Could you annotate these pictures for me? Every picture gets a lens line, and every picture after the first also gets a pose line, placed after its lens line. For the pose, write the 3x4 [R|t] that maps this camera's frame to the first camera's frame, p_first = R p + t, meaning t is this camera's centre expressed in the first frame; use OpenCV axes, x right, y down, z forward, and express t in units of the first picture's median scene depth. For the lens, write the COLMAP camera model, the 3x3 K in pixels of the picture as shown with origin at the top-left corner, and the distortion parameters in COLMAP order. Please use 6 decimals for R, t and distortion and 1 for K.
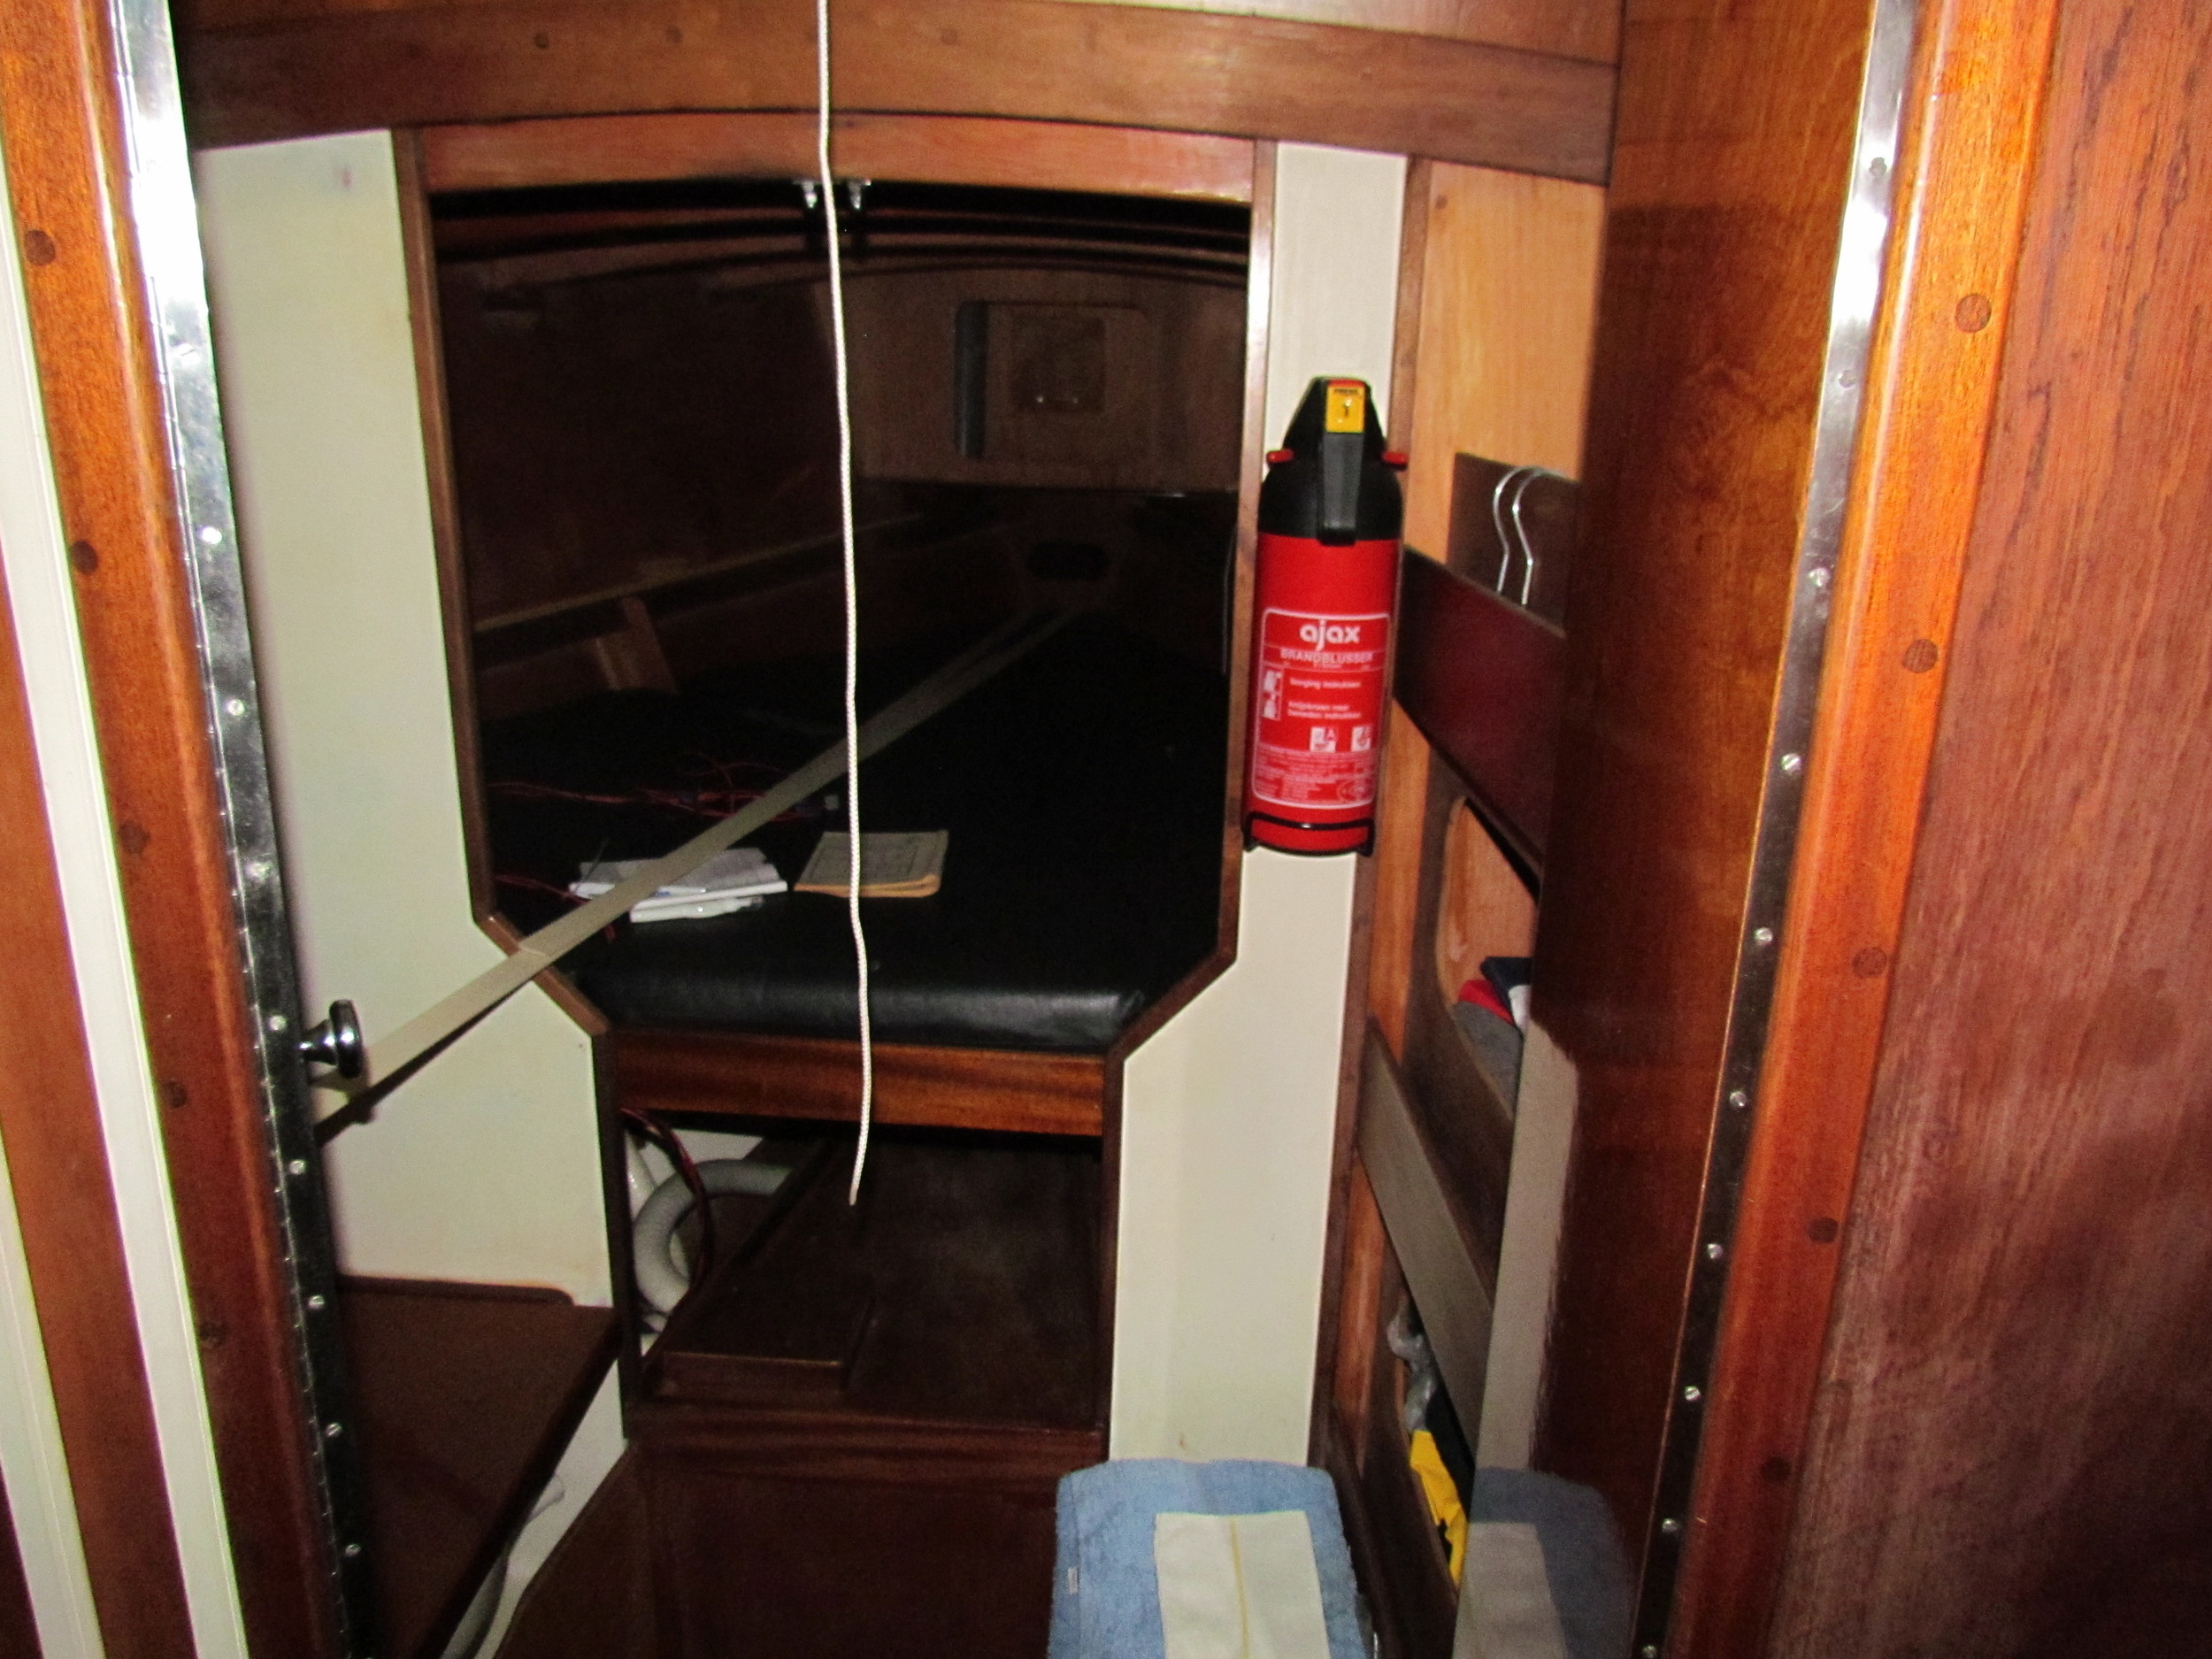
lens RADIAL K [[1572.1, 0, 1100.9], [0, 1572.1, 825.9], [0, 0, 1]] dist [-0.020856, -0.003982]
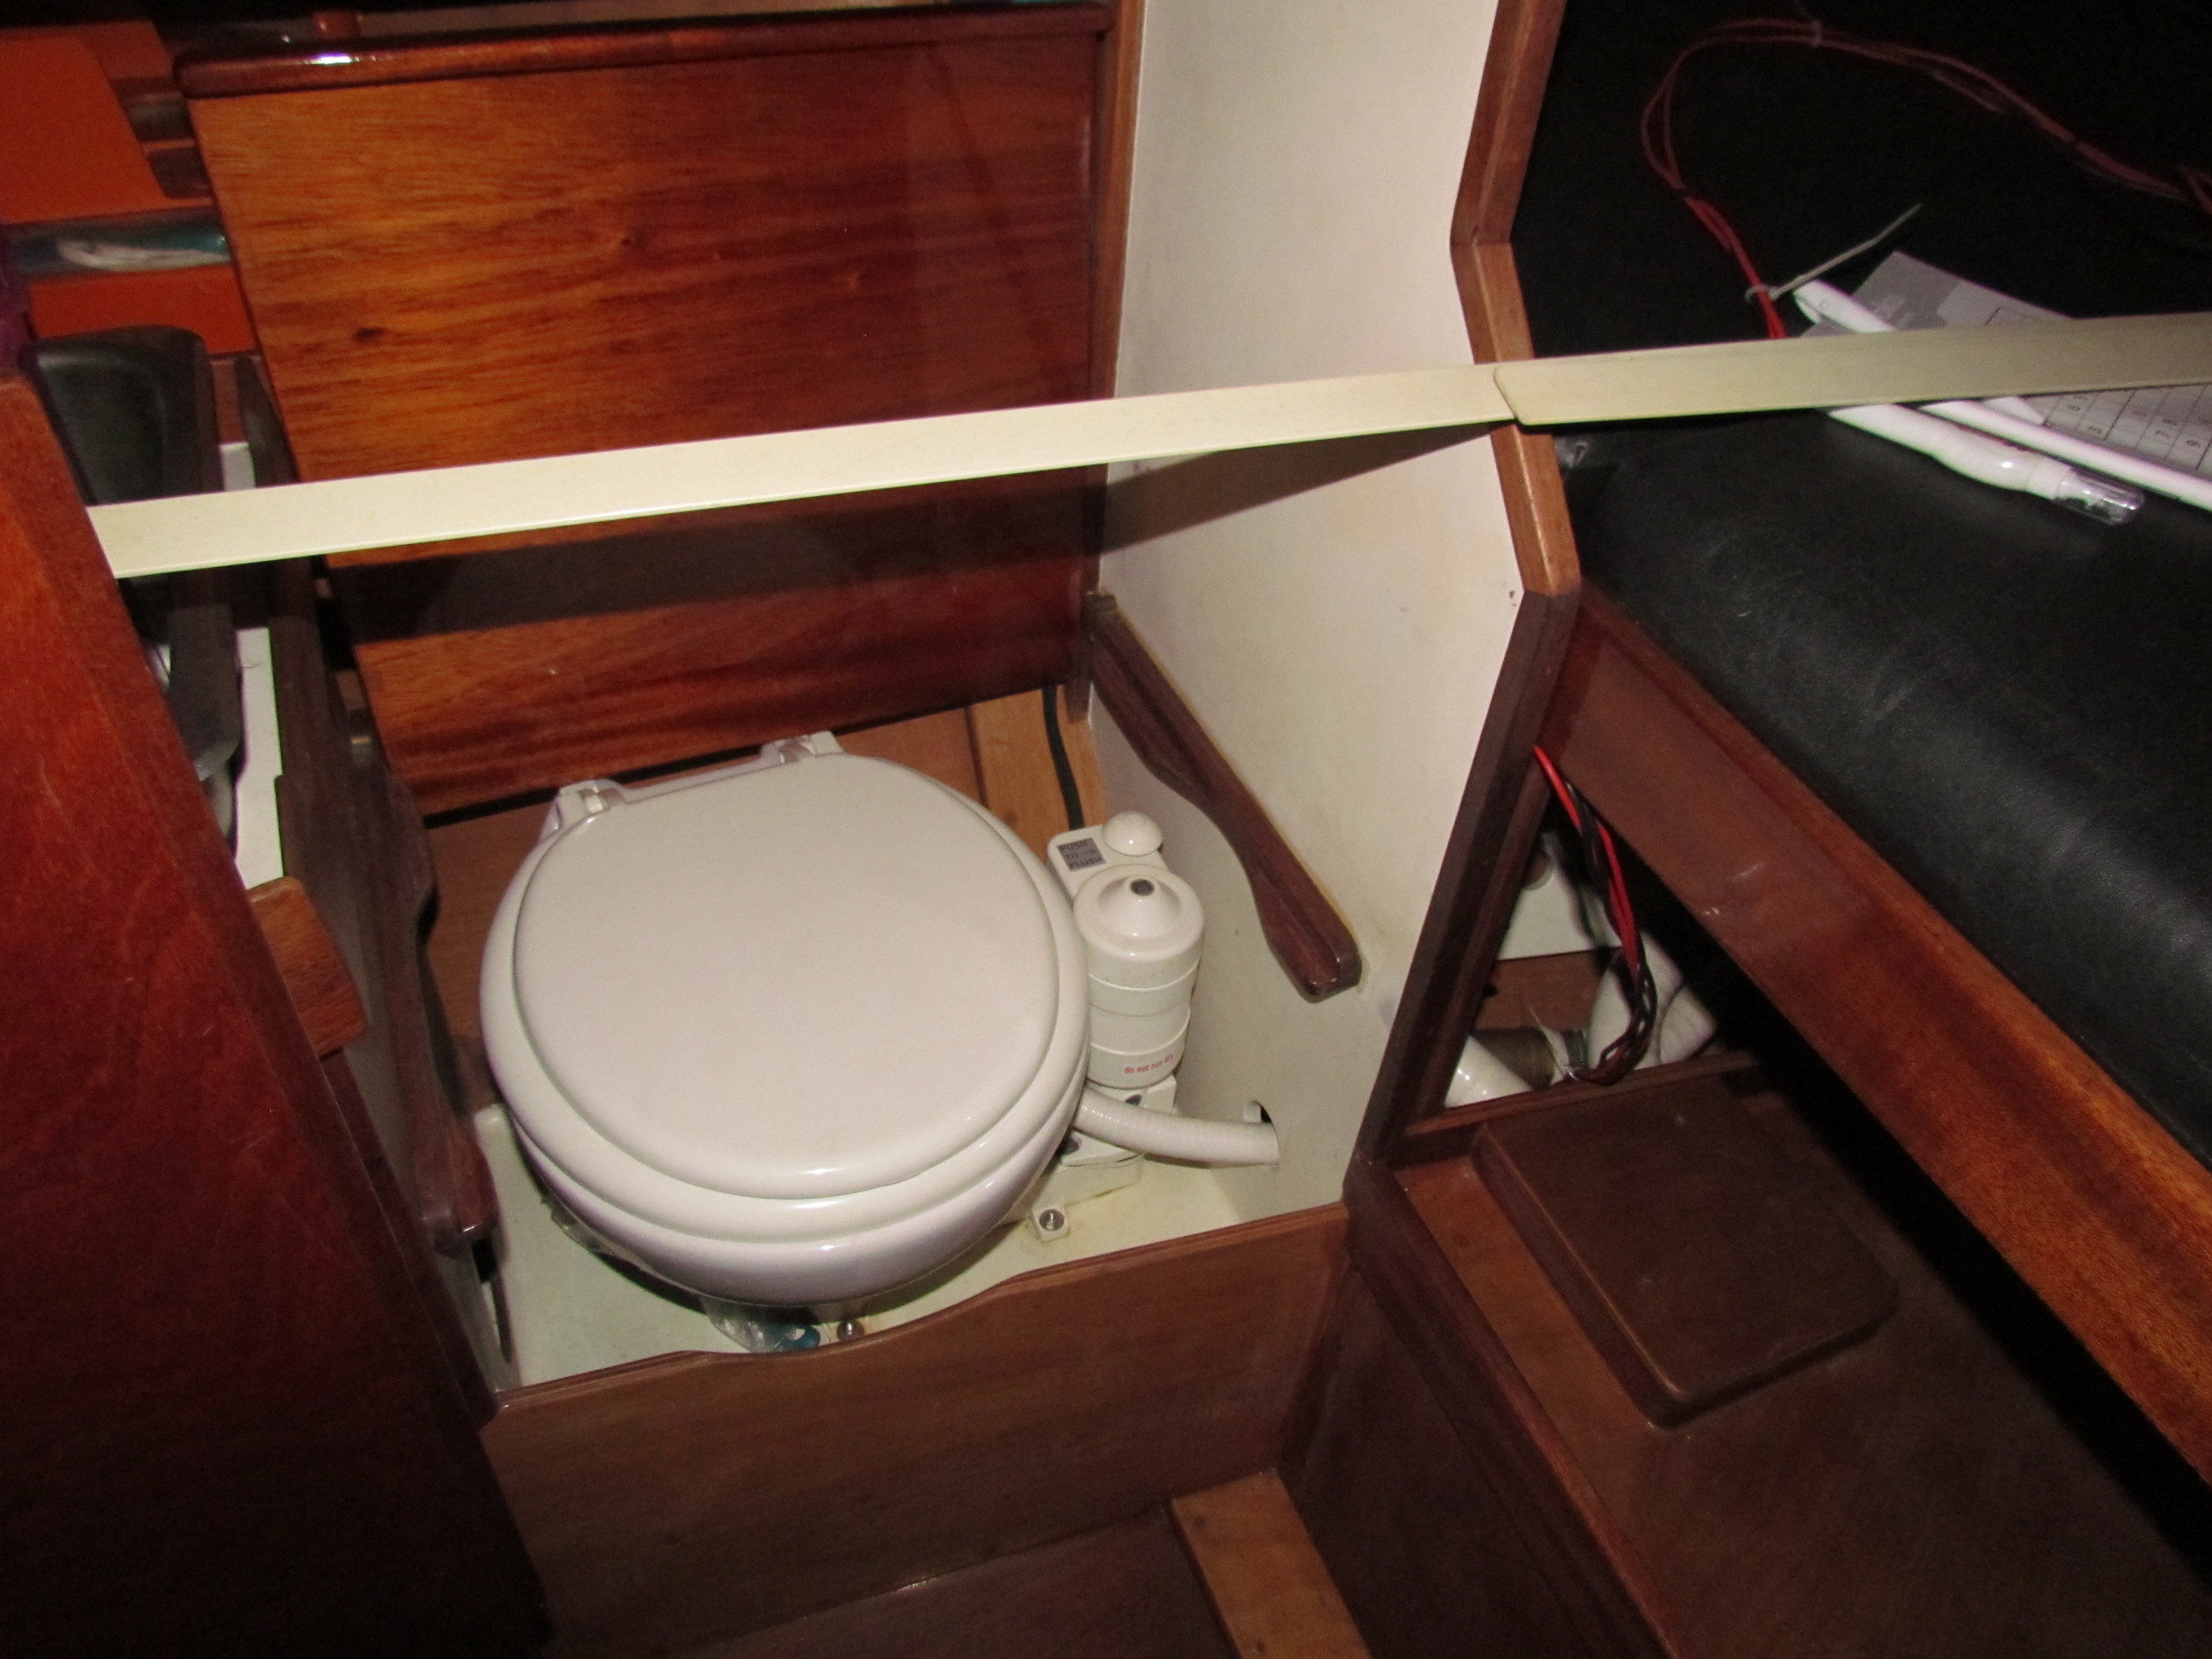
lens RADIAL K [[1572.1, 0, 1114.5], [0, 1572.1, 821.6], [0, 0, 1]] dist [-0.020856, -0.003982]
pose [[0.466641, 0.611234, -0.639249, -0.045730], [-0.318066, 0.790387, 0.523566, -0.012899], [0.825276, -0.040994, 0.563240, 0.623716]]
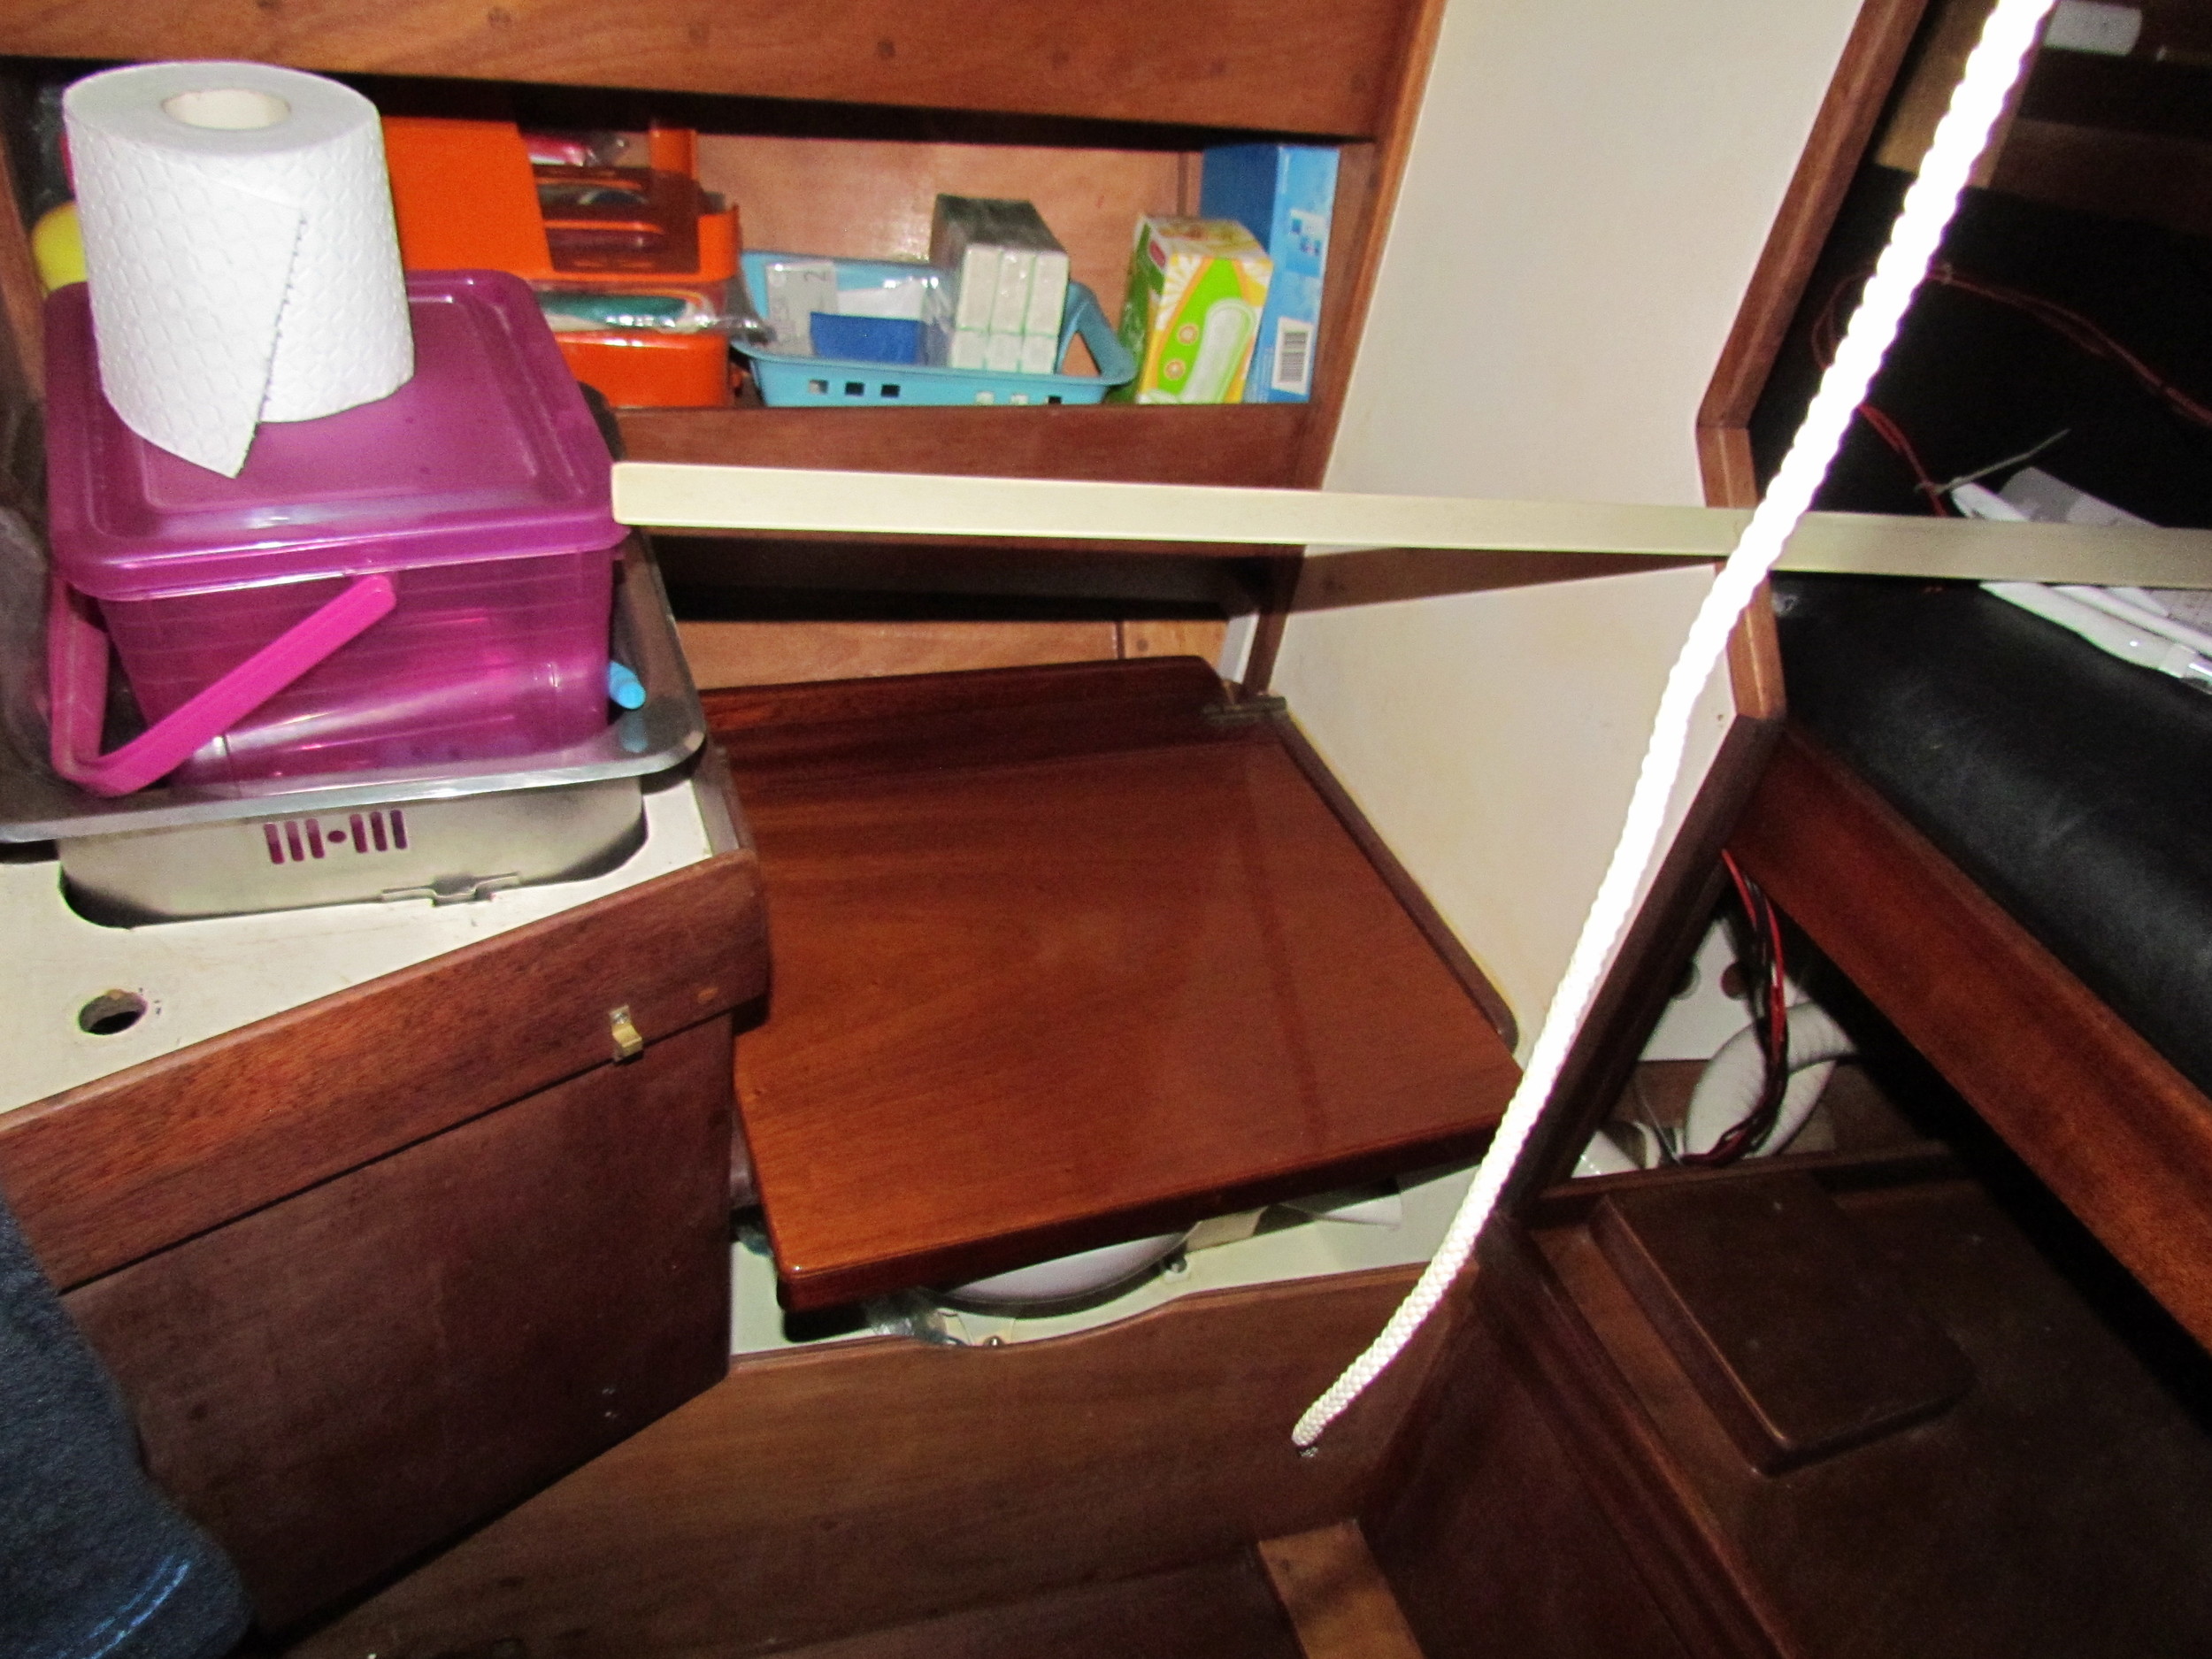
lens RADIAL K [[1572.1, 0, 1100.7], [0, 1572.1, 820.2], [0, 0, 1]] dist [-0.020856, -0.003982]
pose [[0.427265, 0.599216, -0.677041, -0.028055], [-0.400101, 0.796833, 0.452743, 0.006387], [0.810780, 0.077443, 0.580206, 0.493995]]
